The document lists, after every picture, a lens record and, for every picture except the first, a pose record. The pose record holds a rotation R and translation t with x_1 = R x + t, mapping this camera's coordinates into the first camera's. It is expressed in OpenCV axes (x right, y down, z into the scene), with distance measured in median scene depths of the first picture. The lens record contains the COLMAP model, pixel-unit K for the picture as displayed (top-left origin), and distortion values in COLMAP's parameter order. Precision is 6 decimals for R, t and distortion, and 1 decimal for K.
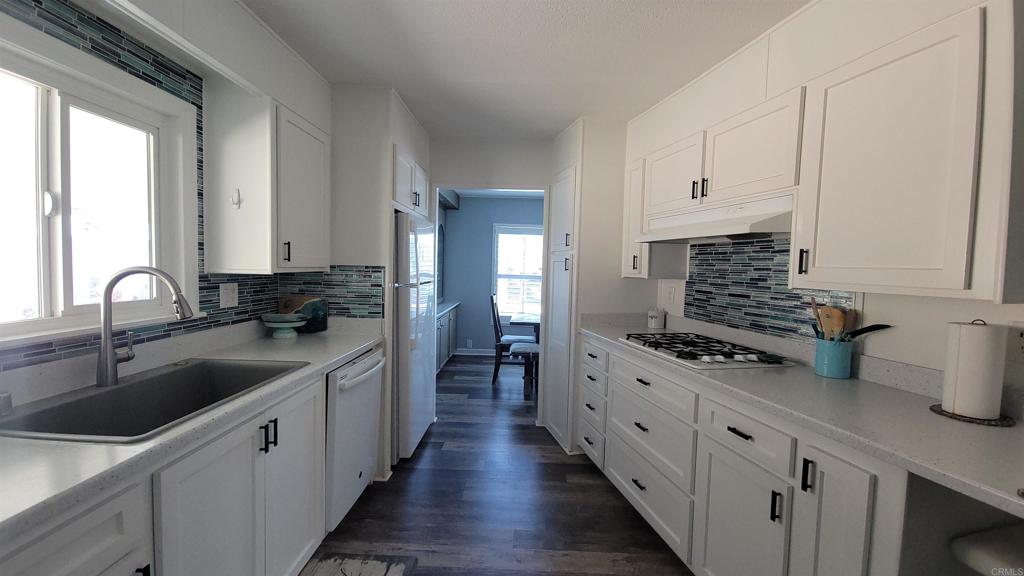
lens RADIAL K [[416.9, 0, 512.0], [0, 416.9, 288.0], [0, 0, 1]] dist [0.023389, -0.015314]
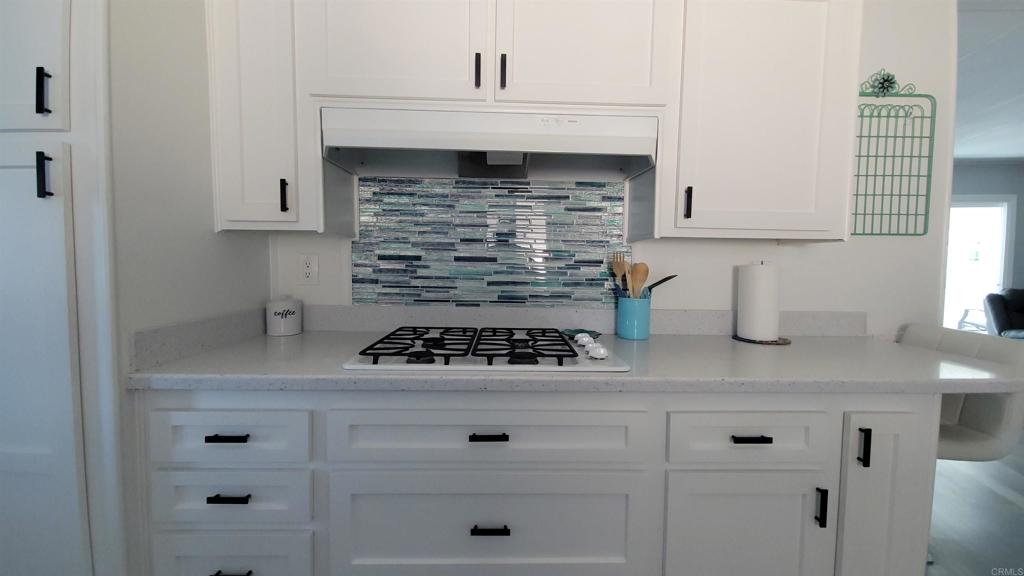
lens RADIAL K [[416.9, 0, 512.0], [0, 416.9, 288.0], [0, 0, 1]] dist [0.023389, -0.015314]
pose [[0.201133, -0.077818, 0.976468, -0.131154], [0.044323, 0.996542, 0.070288, 0.021373], [-0.978561, 0.029142, 0.203887, 0.850551]]
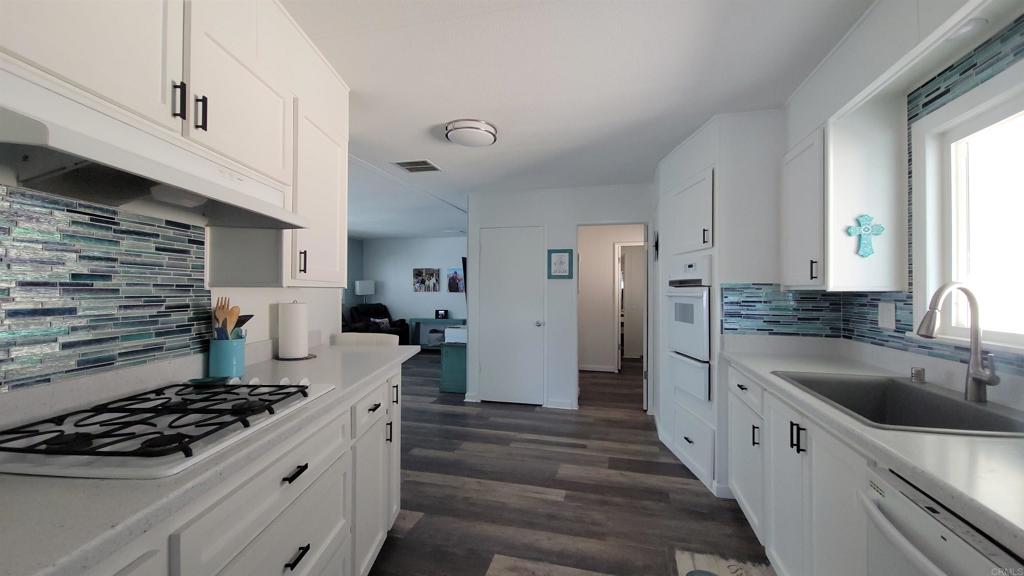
lens RADIAL K [[416.9, 0, 512.0], [0, 416.9, 288.0], [0, 0, 1]] dist [0.023389, -0.015314]
pose [[-0.970963, -0.034322, 0.236754, -0.073250], [-0.022710, 0.998409, 0.051604, -0.046451], [-0.238148, 0.044729, -0.970198, 1.403853]]
